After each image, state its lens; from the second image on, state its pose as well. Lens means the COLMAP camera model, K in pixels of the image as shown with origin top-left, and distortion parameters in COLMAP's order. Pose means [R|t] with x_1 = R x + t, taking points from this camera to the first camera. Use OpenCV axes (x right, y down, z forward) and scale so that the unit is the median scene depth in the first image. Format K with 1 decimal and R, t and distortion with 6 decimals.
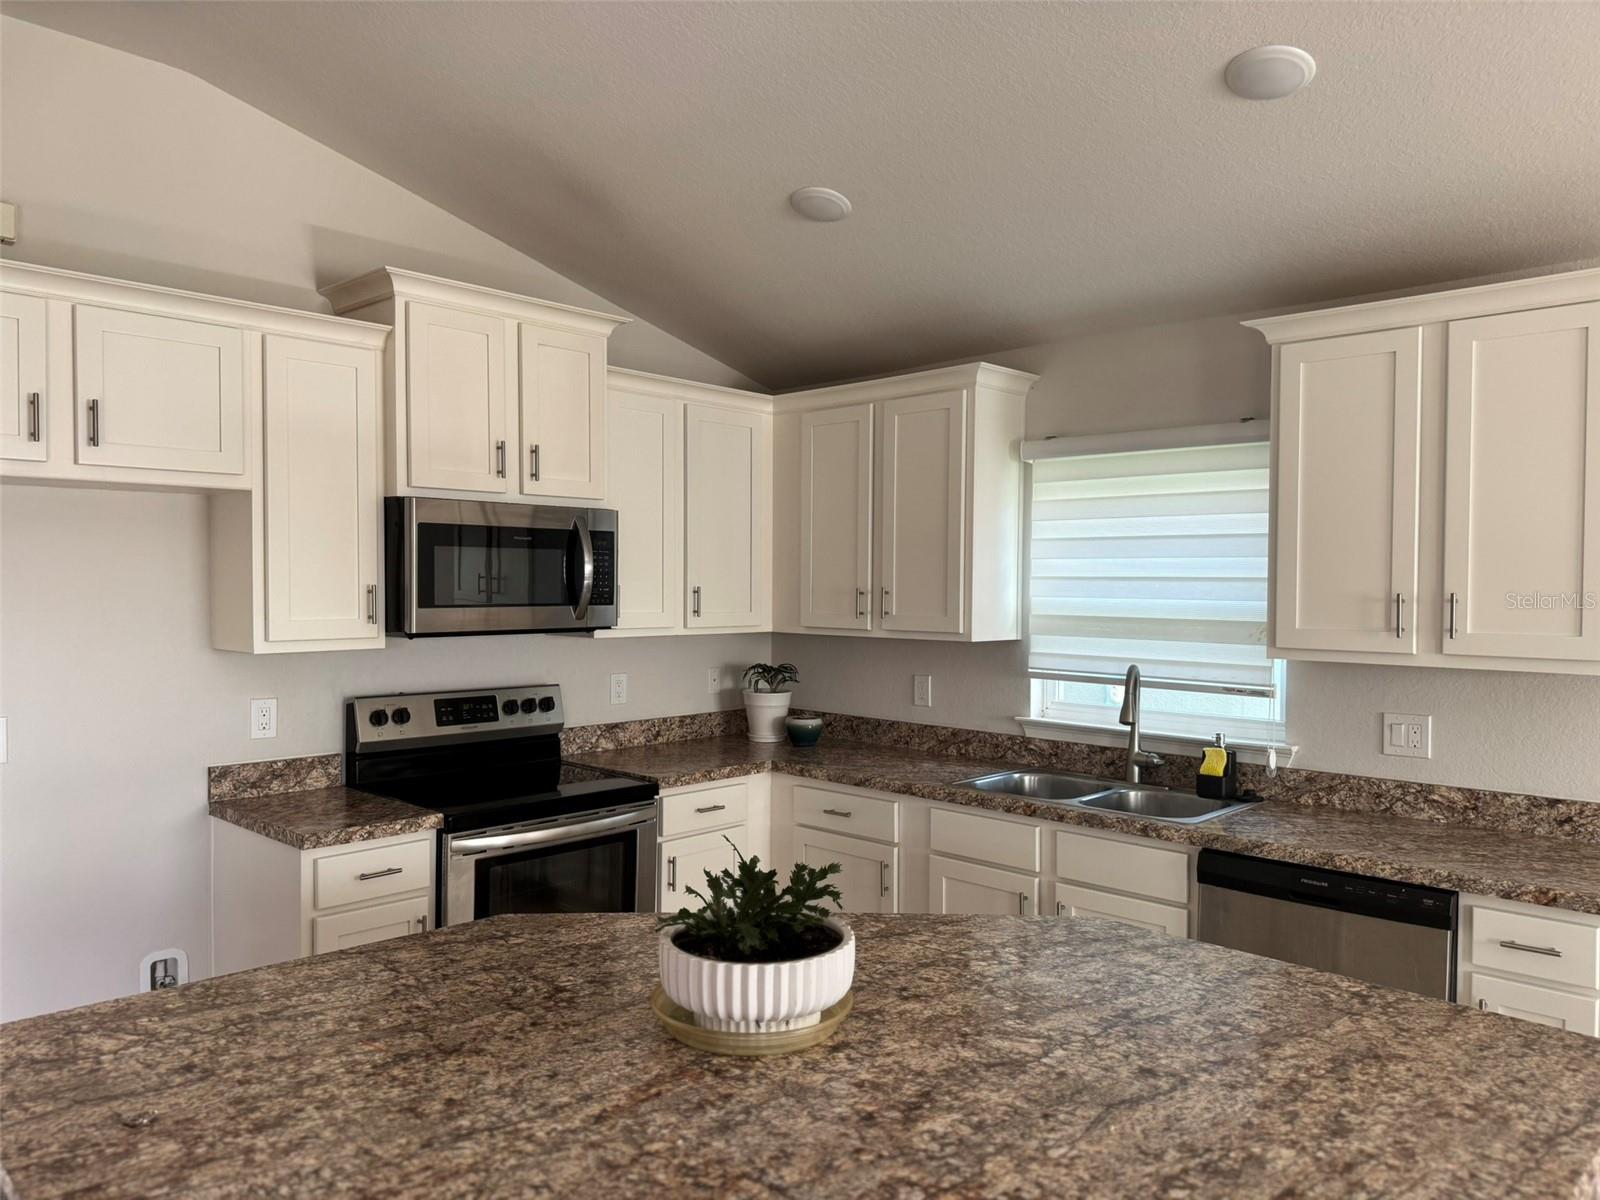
lens RADIAL K [[1140.8, 0, 804.6], [0, 1140.8, 598.2], [0, 0, 1]] dist [0.071703, -0.082820]
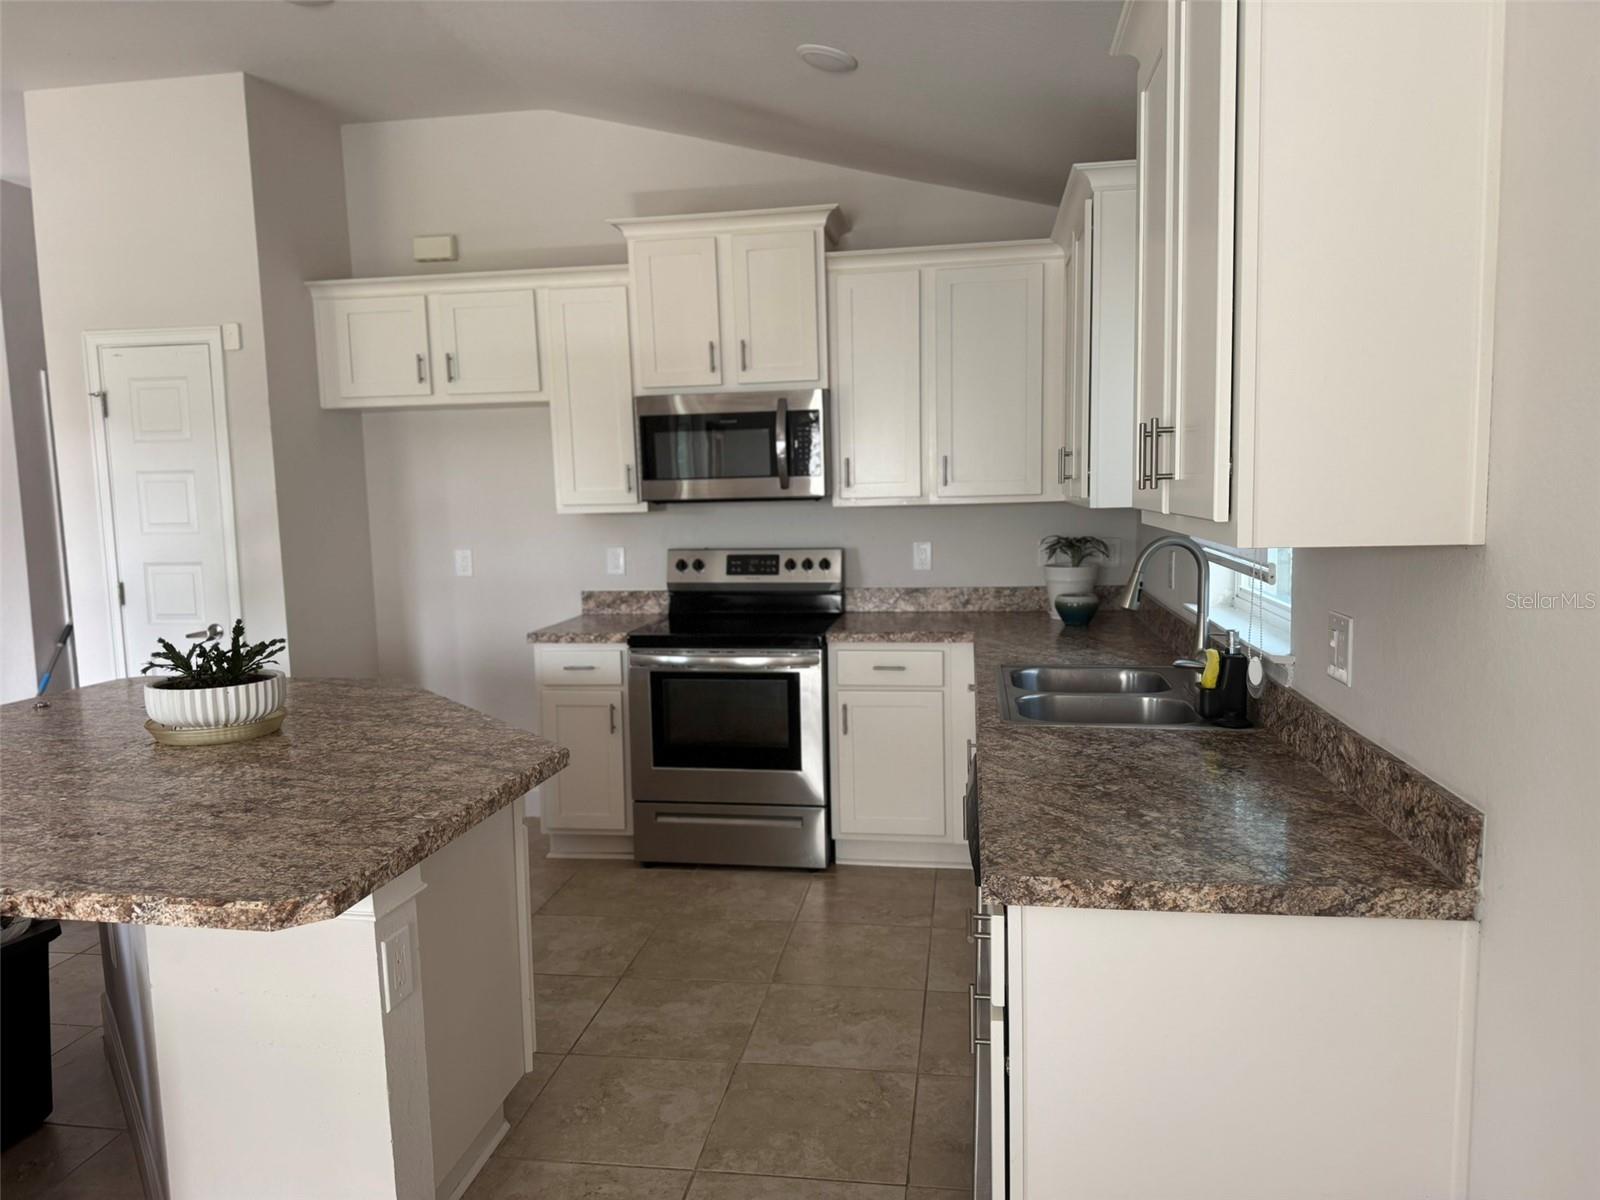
lens RADIAL K [[1140.8, 0, 797.6], [0, 1140.8, 607.2], [0, 0, 1]] dist [0.071703, -0.082820]
pose [[0.553177, 0.069808, -0.830134, 0.808076], [0.016734, 0.995351, 0.094852, 0.029294], [0.832896, -0.066361, 0.549437, 0.385078]]
